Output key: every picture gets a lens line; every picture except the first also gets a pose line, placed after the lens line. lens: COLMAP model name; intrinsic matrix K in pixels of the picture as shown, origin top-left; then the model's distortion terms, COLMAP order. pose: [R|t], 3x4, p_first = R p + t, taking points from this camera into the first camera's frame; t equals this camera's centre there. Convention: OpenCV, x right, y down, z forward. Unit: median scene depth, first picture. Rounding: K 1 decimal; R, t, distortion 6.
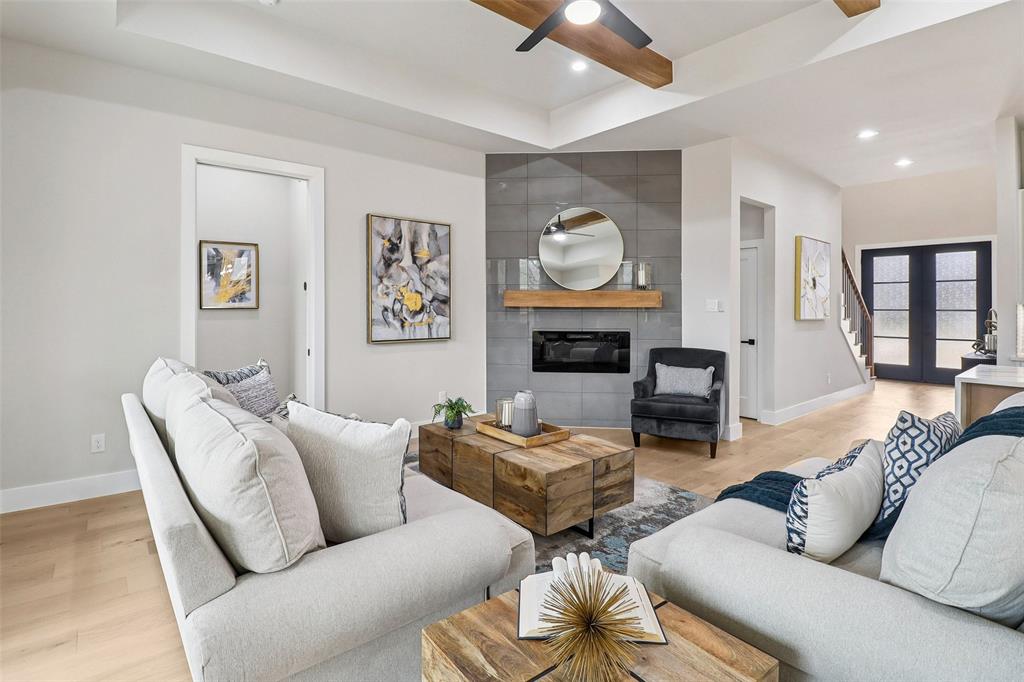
lens RADIAL K [[475.9, 0, 512.9], [0, 475.9, 312.7], [0, 0, 1]] dist [0.006530, -0.015235]
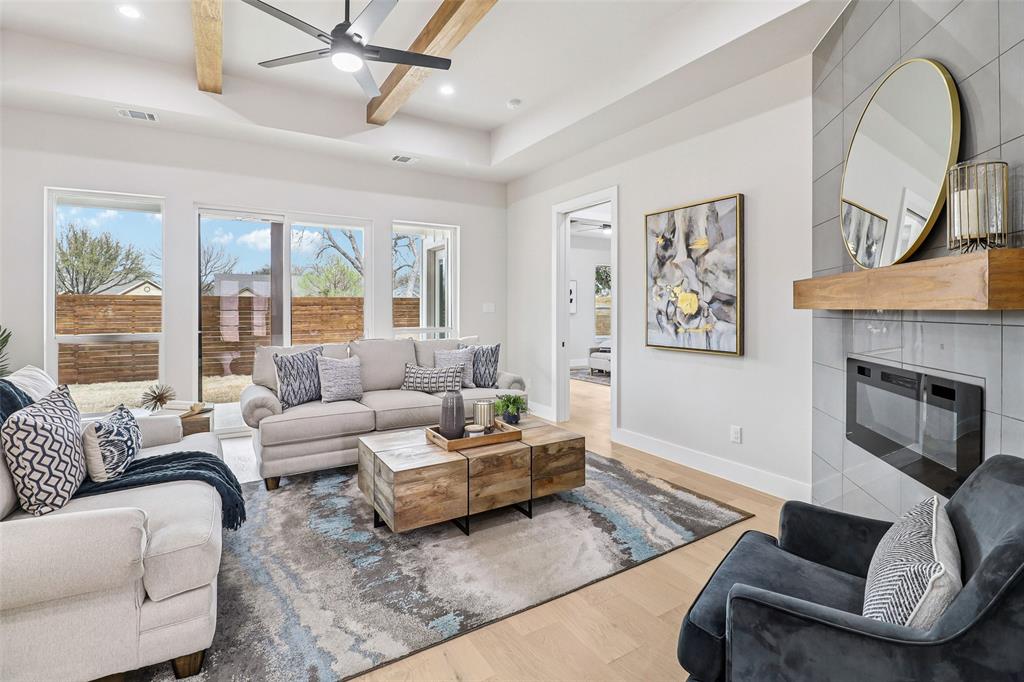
lens RADIAL K [[475.9, 0, 512.9], [0, 475.9, 312.7], [0, 0, 1]] dist [0.006530, -0.015235]
pose [[-0.139873, 0.004563, -0.990159, 0.656949], [-0.015779, 0.999852, 0.006837, -0.007816], [0.990044, 0.016580, -0.139780, 0.808404]]
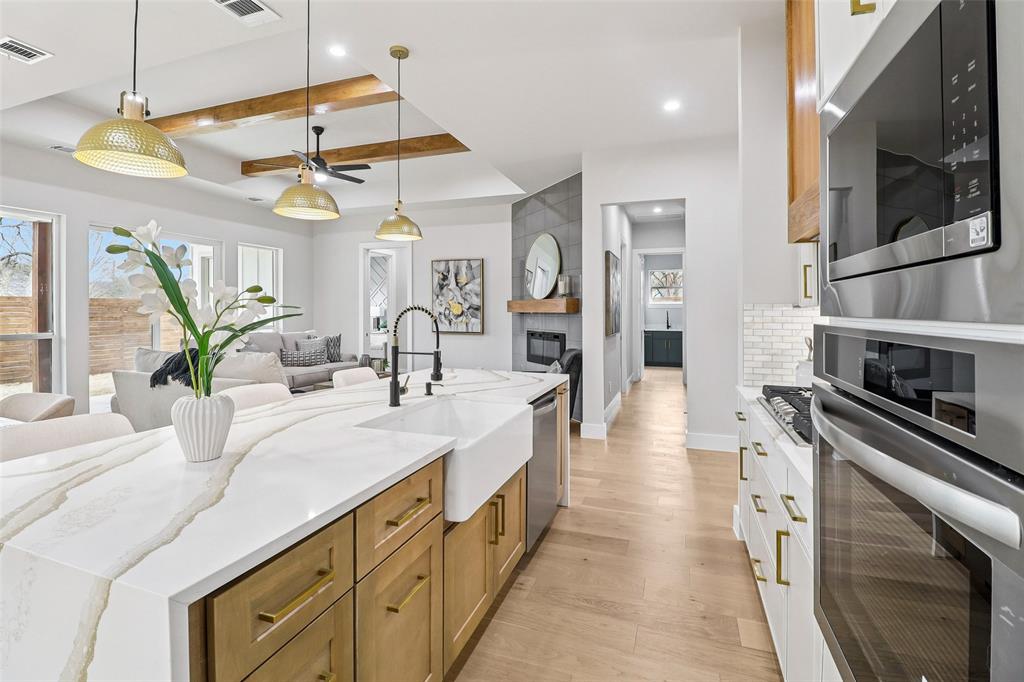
lens RADIAL K [[475.9, 0, 512.9], [0, 475.9, 312.7], [0, 0, 1]] dist [0.006530, -0.015235]
pose [[0.514994, 0.002796, -0.857189, 1.299813], [-0.014625, 0.999878, -0.005525, -0.004533], [0.857069, 0.015382, 0.514972, 0.315699]]
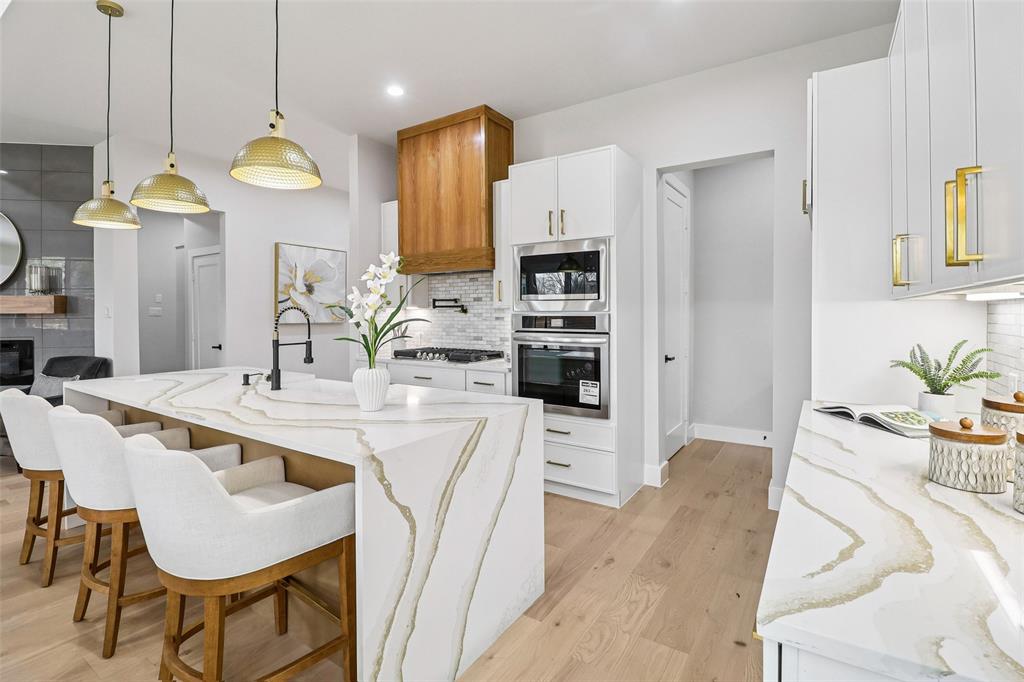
lens RADIAL K [[475.9, 0, 512.9], [0, 475.9, 312.7], [0, 0, 1]] dist [0.006530, -0.015235]
pose [[0.957590, -0.006108, 0.288068, 0.949012], [0.009298, 0.999910, -0.009706, 0.004314], [-0.287983, 0.011973, 0.957561, -0.140812]]
